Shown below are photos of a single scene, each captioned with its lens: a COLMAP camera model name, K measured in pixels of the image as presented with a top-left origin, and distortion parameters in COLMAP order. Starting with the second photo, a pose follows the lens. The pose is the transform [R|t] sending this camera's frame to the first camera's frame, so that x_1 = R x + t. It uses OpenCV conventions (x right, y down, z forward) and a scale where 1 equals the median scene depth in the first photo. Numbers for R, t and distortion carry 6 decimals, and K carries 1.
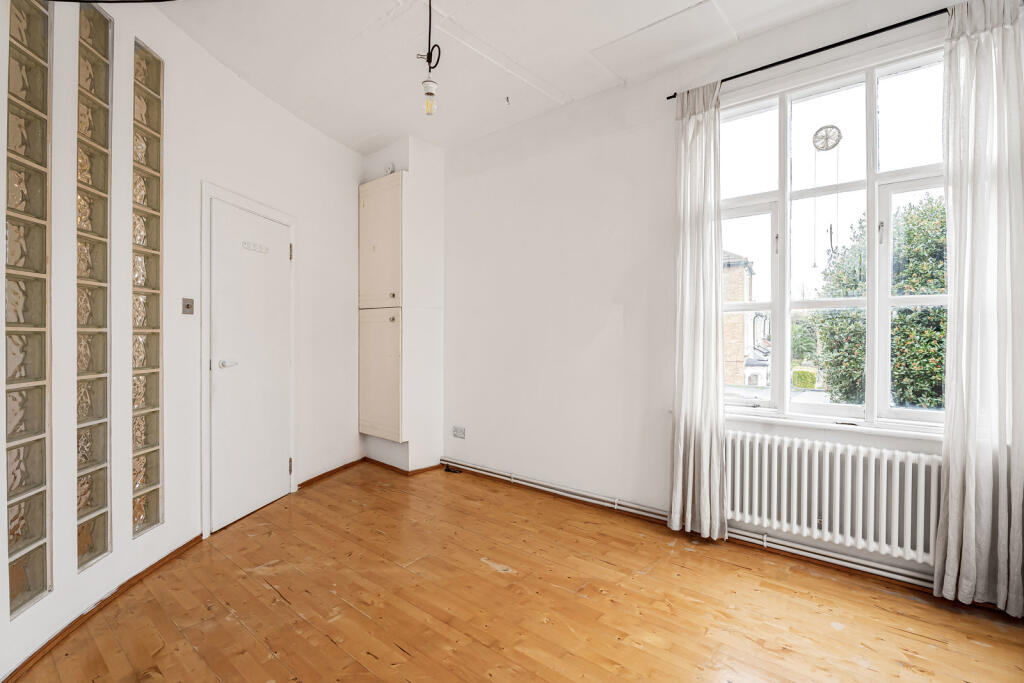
lens RADIAL K [[484.5, 0, 512.0], [0, 484.5, 341.5], [0, 0, 1]] dist [-0.002377, -0.000498]
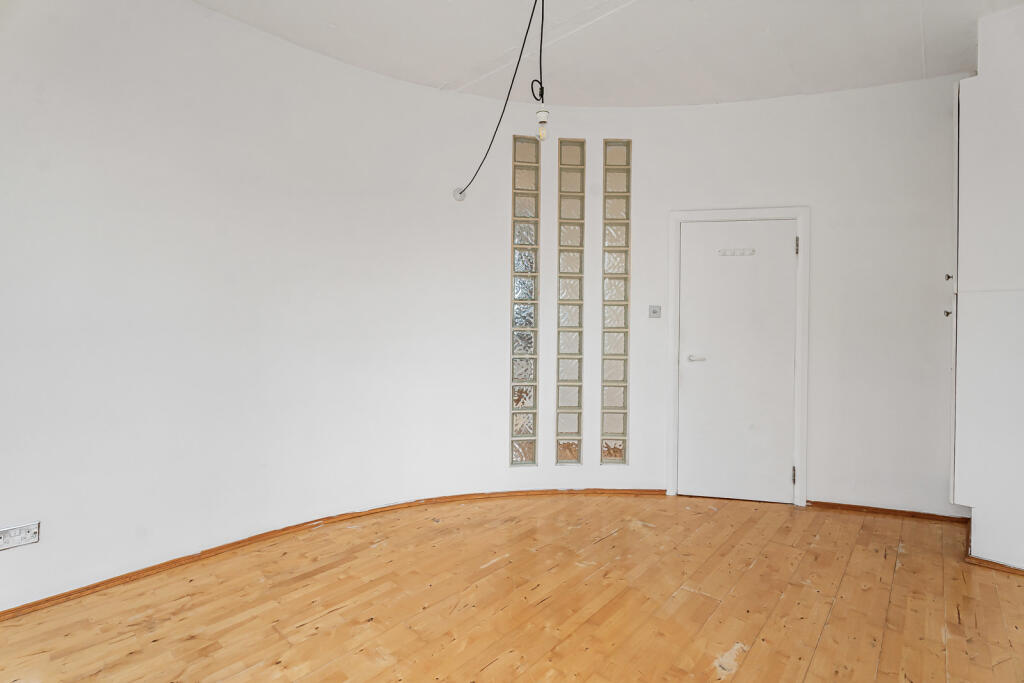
lens RADIAL K [[468.6, 0, 512.0], [0, 468.6, 341.5], [0, 0, 1]] dist [0.000560, -0.000015]
pose [[-0.030070, 0.023254, -0.999277, 0.607000], [-0.023431, 0.999438, 0.023963, -0.013357], [0.999273, 0.024135, -0.029508, 0.632600]]
